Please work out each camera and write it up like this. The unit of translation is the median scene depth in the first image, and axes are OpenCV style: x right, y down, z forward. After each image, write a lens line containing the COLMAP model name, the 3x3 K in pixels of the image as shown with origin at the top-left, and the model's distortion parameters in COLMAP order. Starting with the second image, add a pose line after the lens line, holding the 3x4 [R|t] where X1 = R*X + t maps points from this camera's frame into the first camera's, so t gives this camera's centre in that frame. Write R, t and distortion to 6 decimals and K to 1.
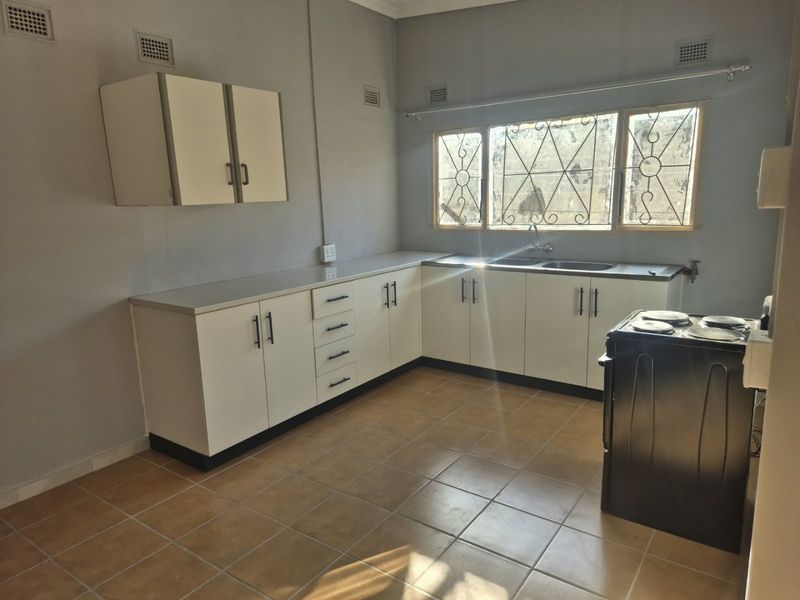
lens RADIAL K [[533.9, 0, 405.2], [0, 533.9, 301.5], [0, 0, 1]] dist [0.053308, -0.024308]
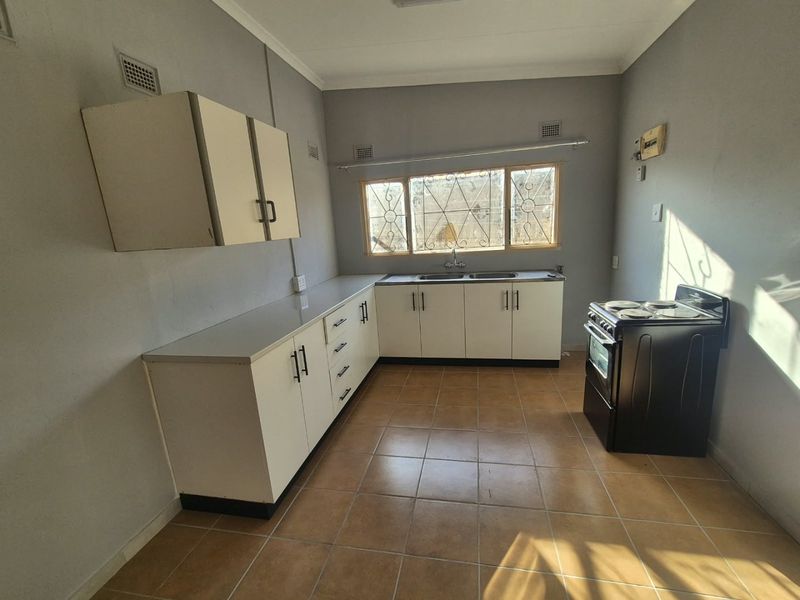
lens RADIAL K [[350.2, 0, 406.0], [0, 350.2, 305.1], [0, 0, 1]] dist [-0.001159, 0.002268]
pose [[0.914170, -0.118882, 0.387506, -0.315020], [0.117219, 0.992711, 0.028018, -0.050898], [-0.388012, 0.019810, 0.921441, 0.290990]]
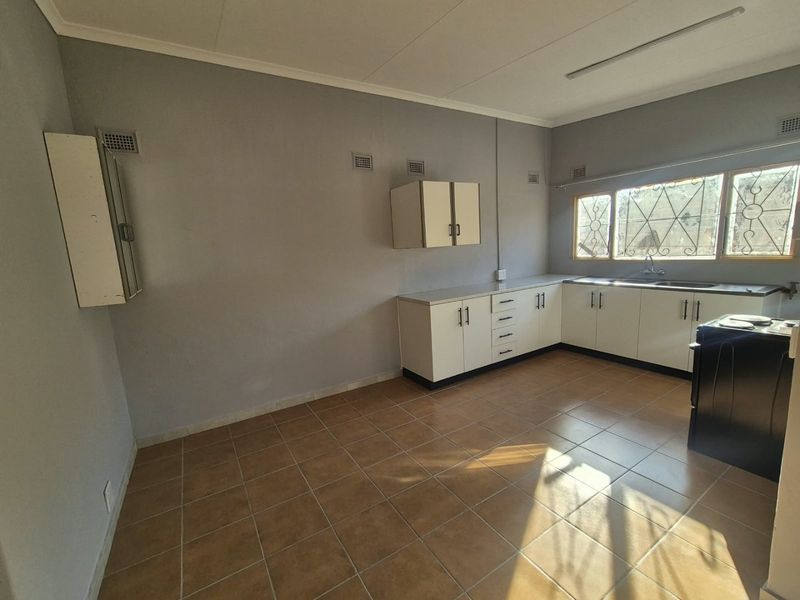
lens RADIAL K [[350.2, 0, 408.0], [0, 350.2, 304.7], [0, 0, 1]] dist [-0.001159, 0.002268]
pose [[0.925319, 0.038939, -0.377186, 0.000978], [-0.044611, 0.998984, -0.006311, 0.028888], [0.376557, 0.022666, 0.926116, -0.142475]]
